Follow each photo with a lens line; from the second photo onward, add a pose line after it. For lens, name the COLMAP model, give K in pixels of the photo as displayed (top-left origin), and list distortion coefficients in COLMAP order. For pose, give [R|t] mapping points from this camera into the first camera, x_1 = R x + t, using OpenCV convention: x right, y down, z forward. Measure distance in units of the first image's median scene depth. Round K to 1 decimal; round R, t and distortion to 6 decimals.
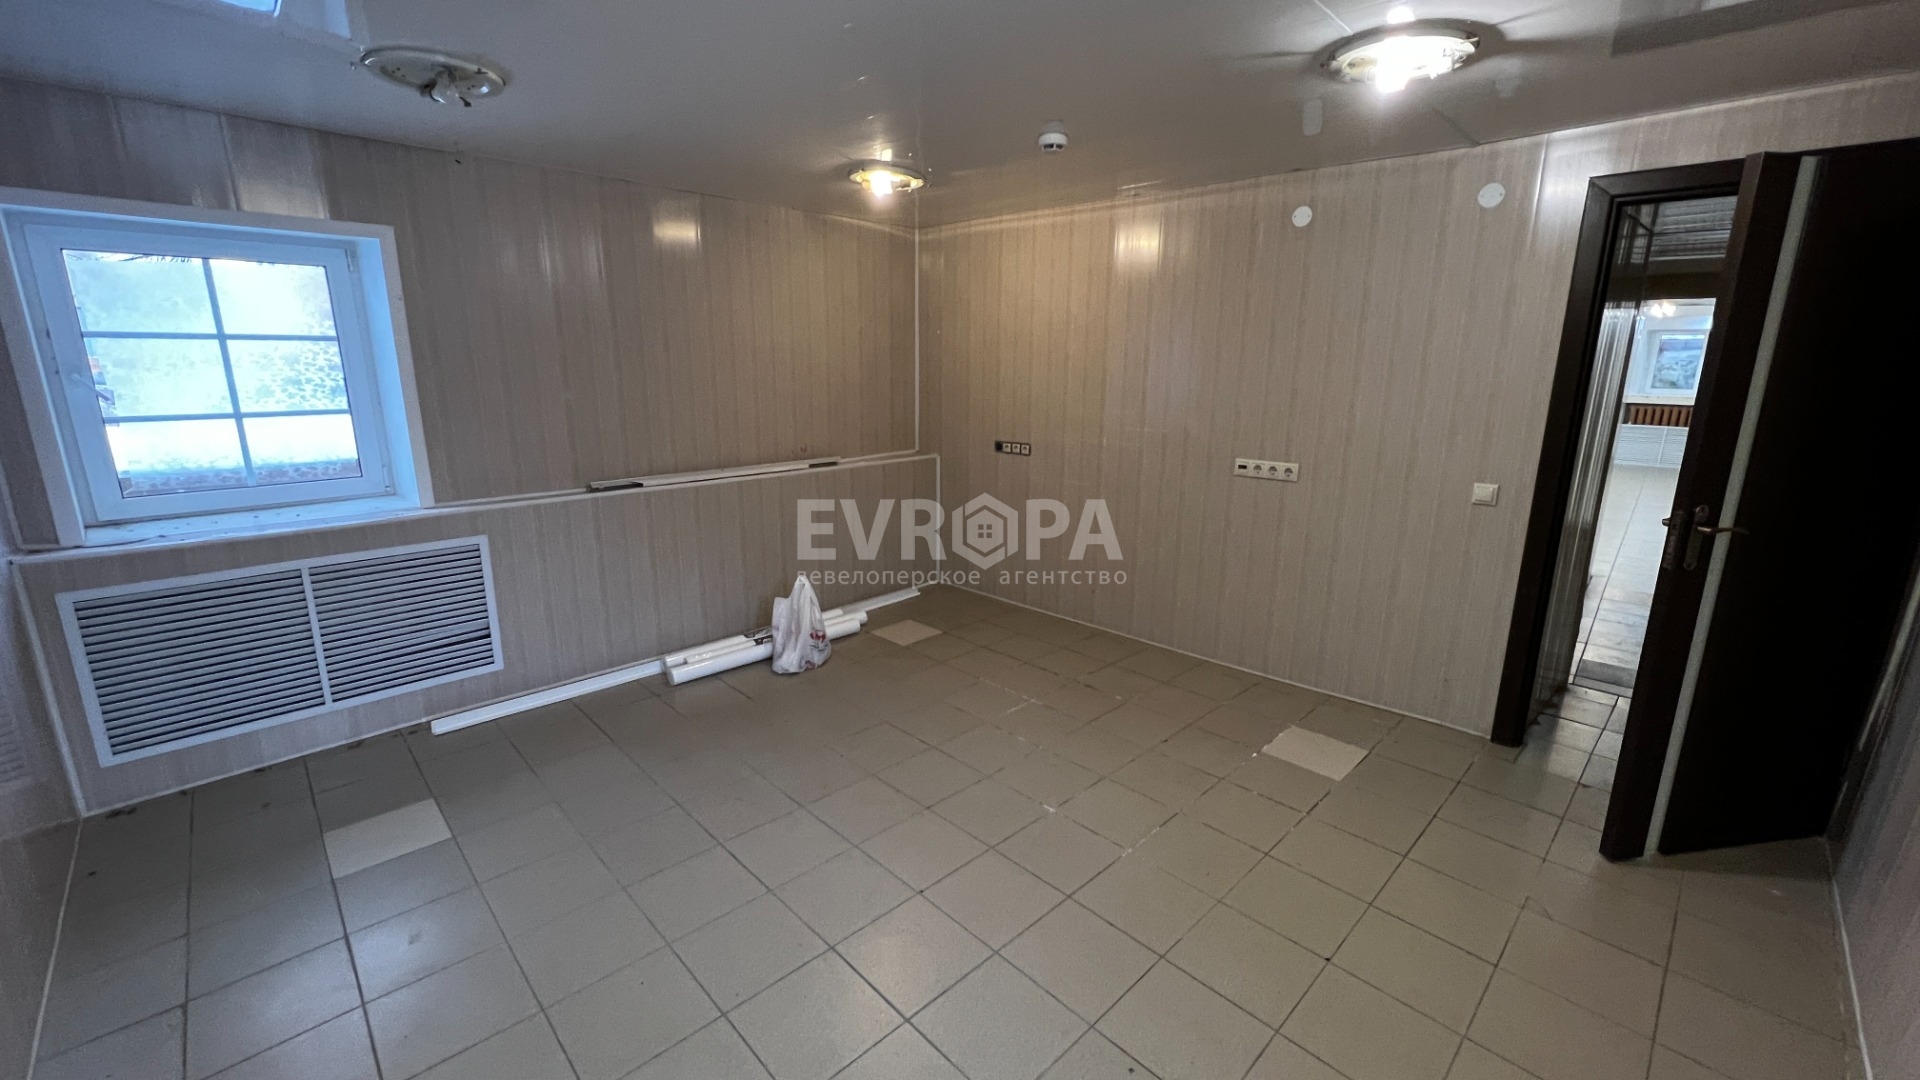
lens RADIAL K [[768.9, 0, 957.2], [0, 768.9, 531.9], [0, 0, 1]] dist [-0.000085, 0.000127]
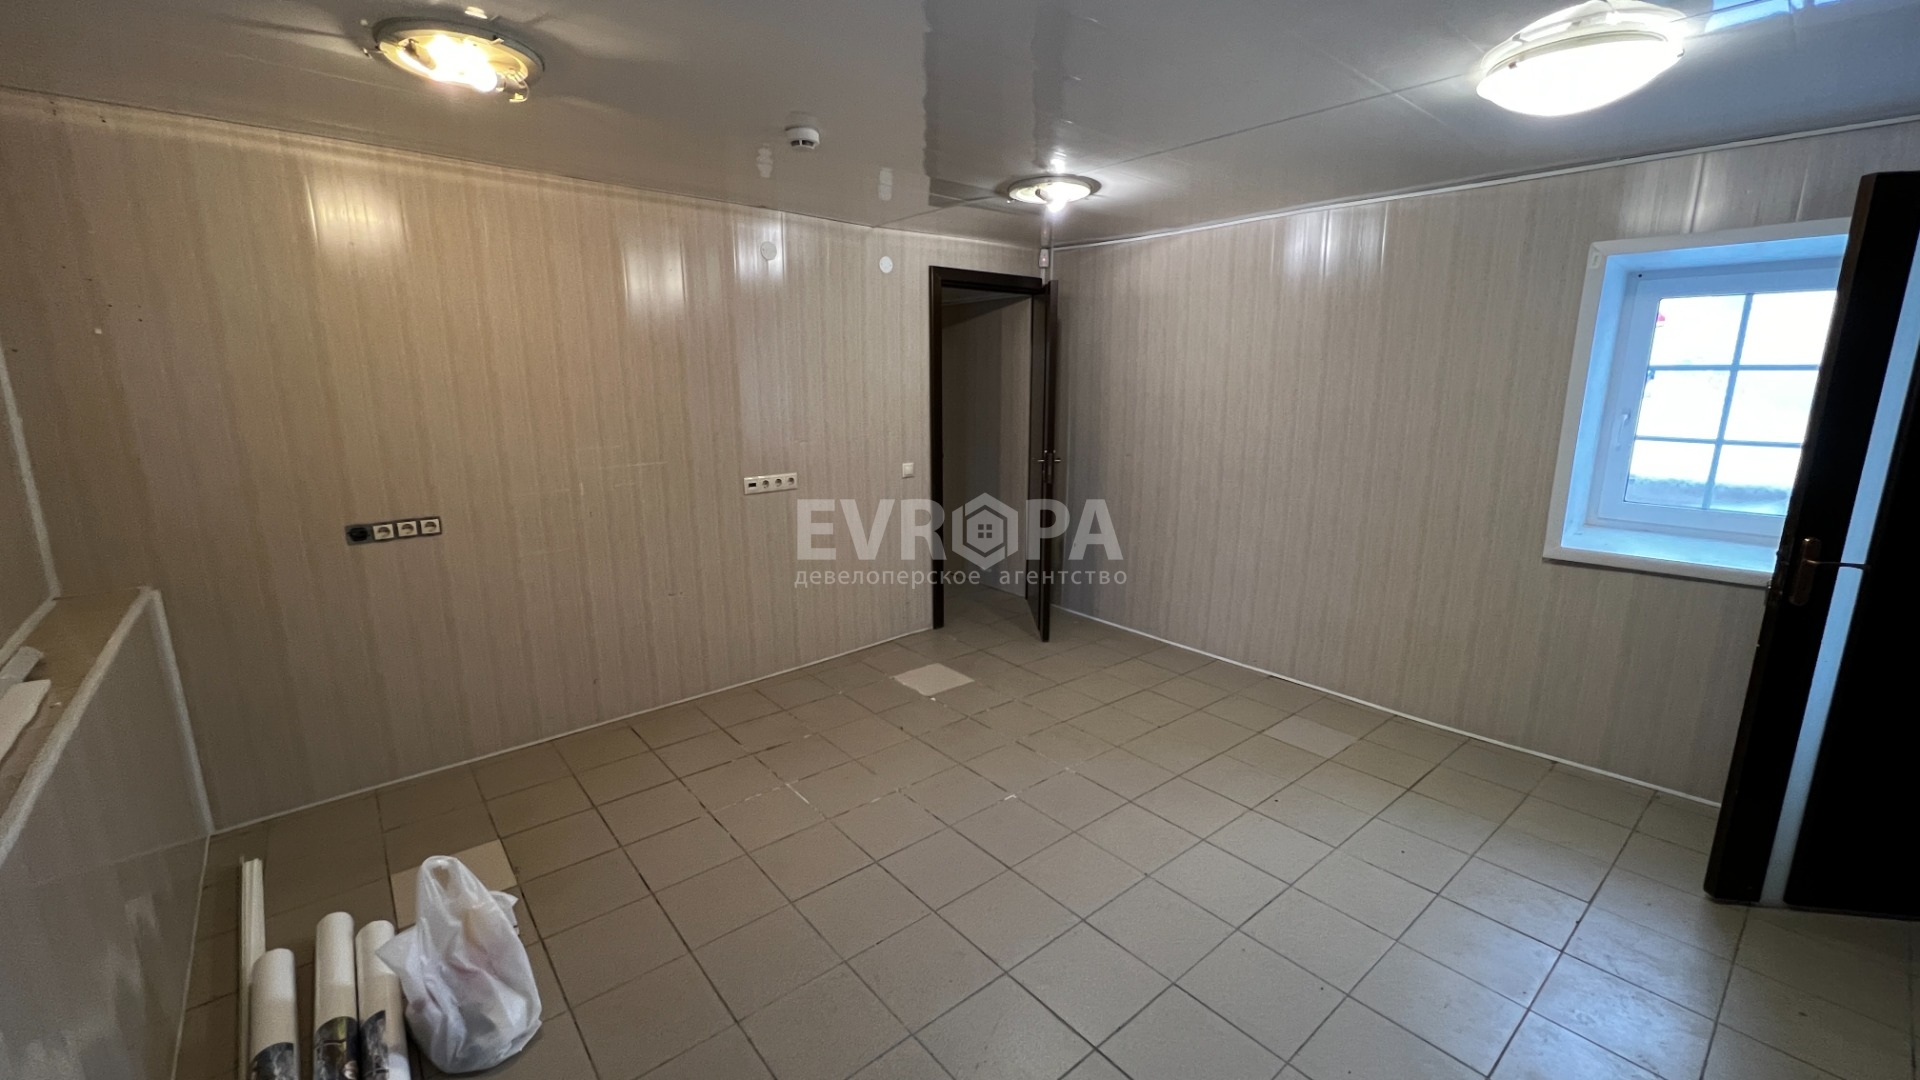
lens RADIAL K [[768.9, 0, 959.3], [0, 768.9, 540.5], [0, 0, 1]] dist [-0.000085, 0.000127]
pose [[0.070007, -0.219729, 0.973046, -0.640965], [0.221742, 0.954463, 0.199579, -0.160711], [-0.972589, 0.201793, 0.115542, 0.639351]]
